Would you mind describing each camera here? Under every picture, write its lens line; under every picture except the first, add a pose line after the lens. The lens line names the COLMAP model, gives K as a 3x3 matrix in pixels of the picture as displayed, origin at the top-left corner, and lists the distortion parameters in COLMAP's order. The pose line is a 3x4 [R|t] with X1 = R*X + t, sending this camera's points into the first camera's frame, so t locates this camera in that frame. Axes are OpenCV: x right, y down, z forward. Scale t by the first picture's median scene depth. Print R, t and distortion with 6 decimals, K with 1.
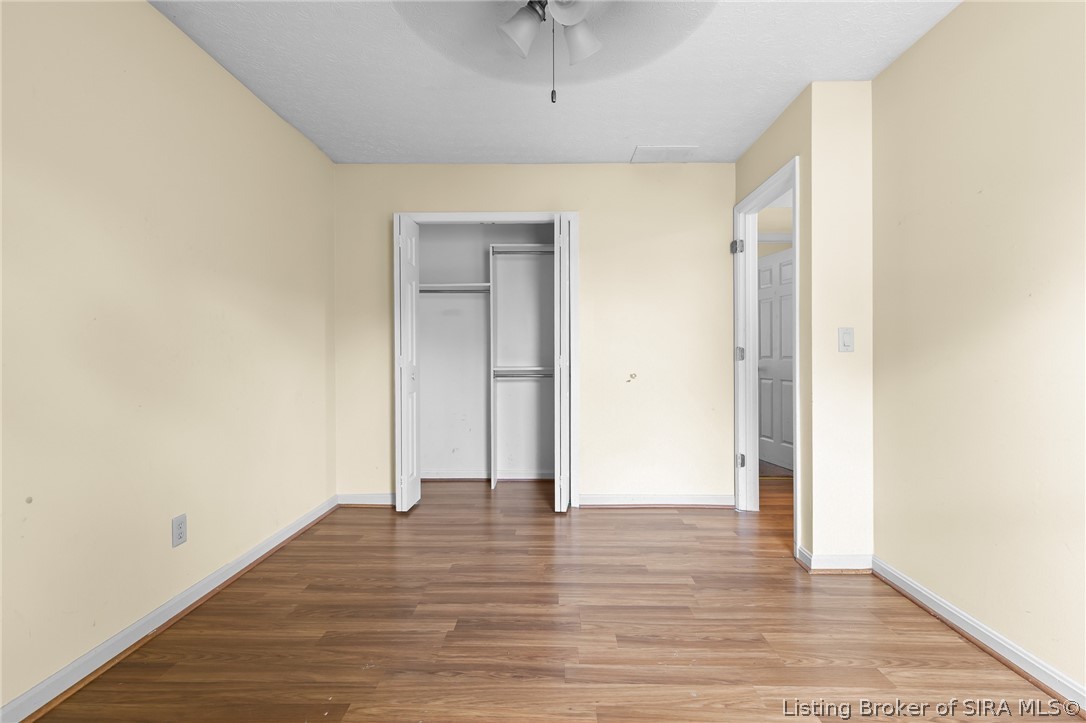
lens RADIAL K [[492.6, 0, 546.6], [0, 492.6, 358.4], [0, 0, 1]] dist [0.008341, -0.002315]
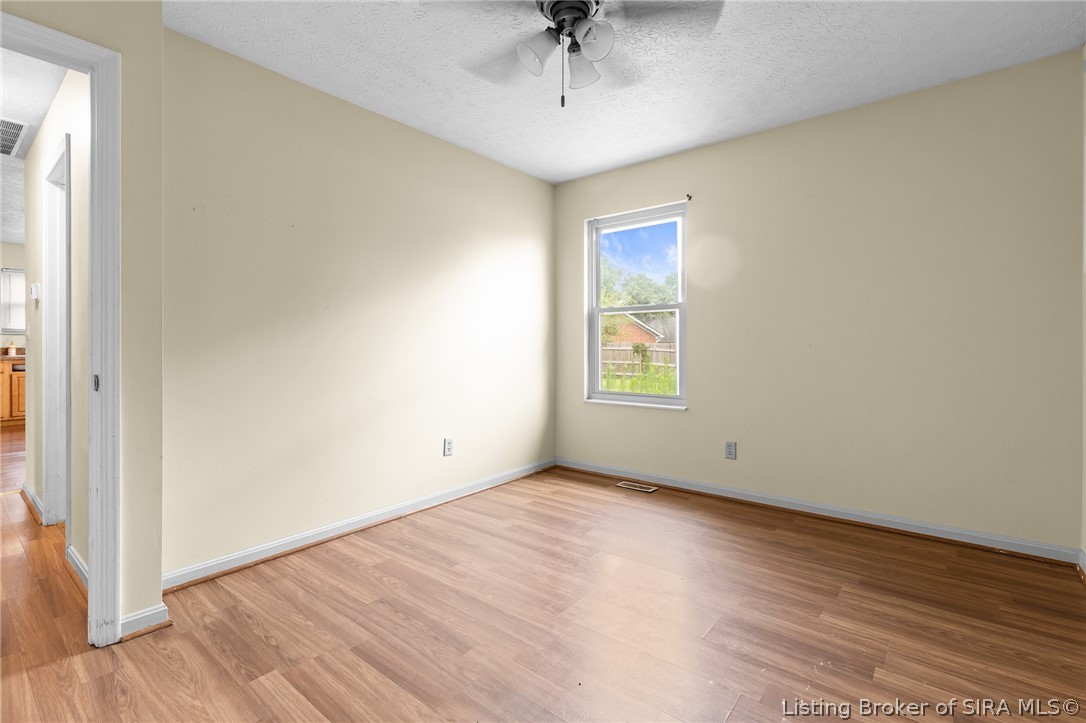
lens RADIAL K [[492.6, 0, 545.4], [0, 492.6, 352.8], [0, 0, 1]] dist [0.008341, -0.002315]
pose [[-0.792137, -0.001908, 0.610340, -0.467513], [0.005458, 0.999933, 0.010209, 0.003694], [-0.610319, 0.011418, -0.792073, 1.439443]]
